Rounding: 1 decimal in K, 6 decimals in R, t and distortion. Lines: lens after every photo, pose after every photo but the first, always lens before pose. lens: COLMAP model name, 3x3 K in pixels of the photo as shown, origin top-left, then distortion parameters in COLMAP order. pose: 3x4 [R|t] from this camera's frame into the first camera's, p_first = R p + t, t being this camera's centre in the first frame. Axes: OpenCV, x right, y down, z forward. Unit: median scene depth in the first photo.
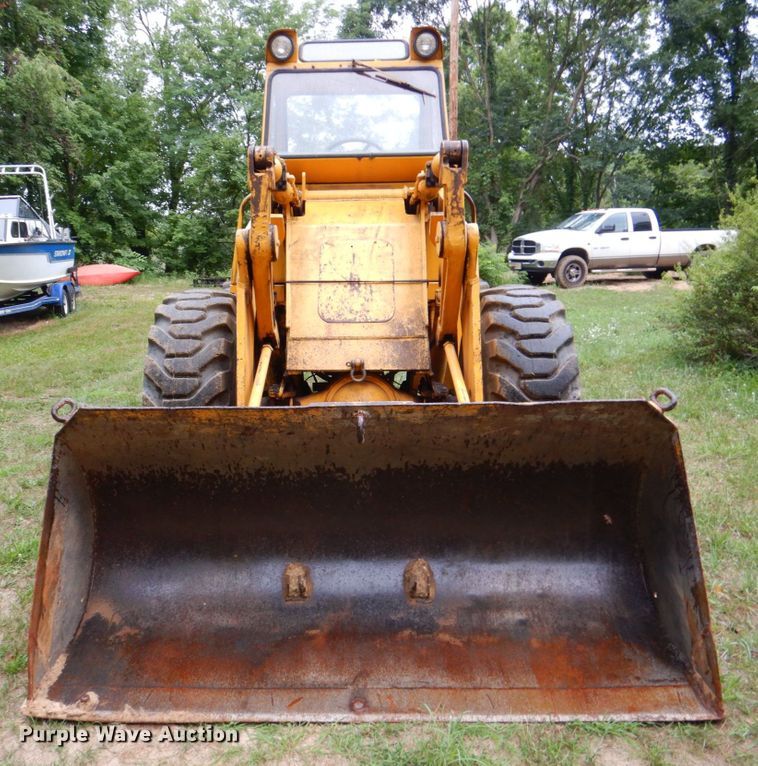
lens RADIAL K [[746.1, 0, 326.5], [0, 746.1, 394.0], [0, 0, 1]] dist [0.005173, -0.001850]
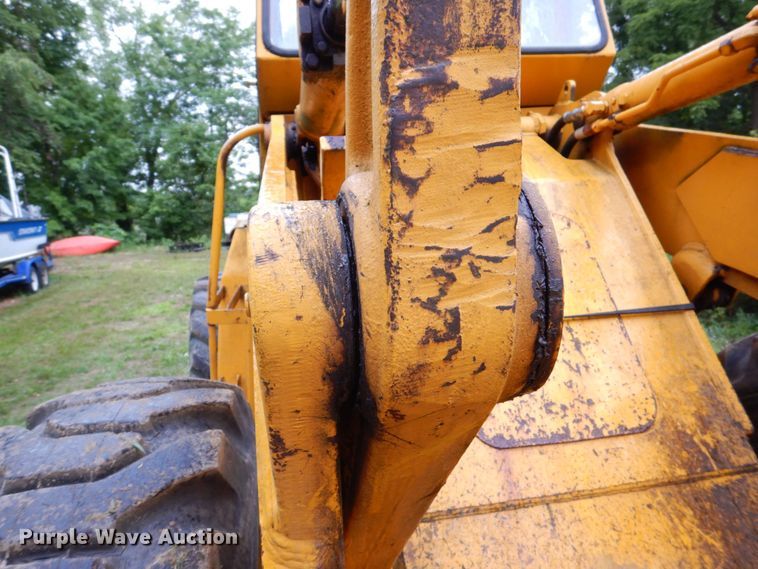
lens RADIAL K [[538.8, 0, 379.0], [0, 538.8, 284.5], [0, 0, 1]] dist [0.008228, -0.007431]
pose [[0.981292, -0.063853, 0.181628, -0.021582], [0.074036, 0.996009, -0.049842, -0.037118], [-0.177720, 0.062356, 0.982103, 0.167453]]
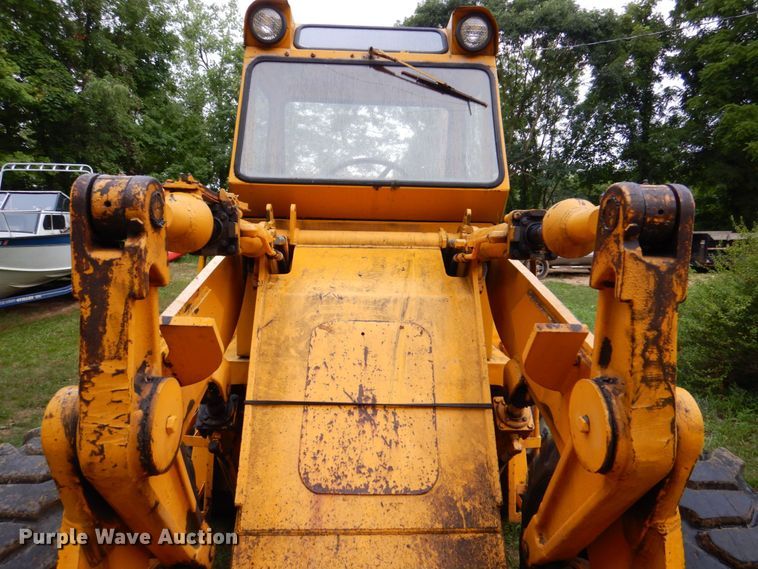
lens RADIAL K [[538.8, 0, 379.0], [0, 538.8, 284.5], [0, 0, 1]] dist [0.008228, -0.007431]
pose [[0.996867, 0.028167, 0.073916, 0.003244], [-0.021251, 0.995464, -0.092737, -0.046861], [-0.076193, 0.090876, 0.992943, 0.134030]]
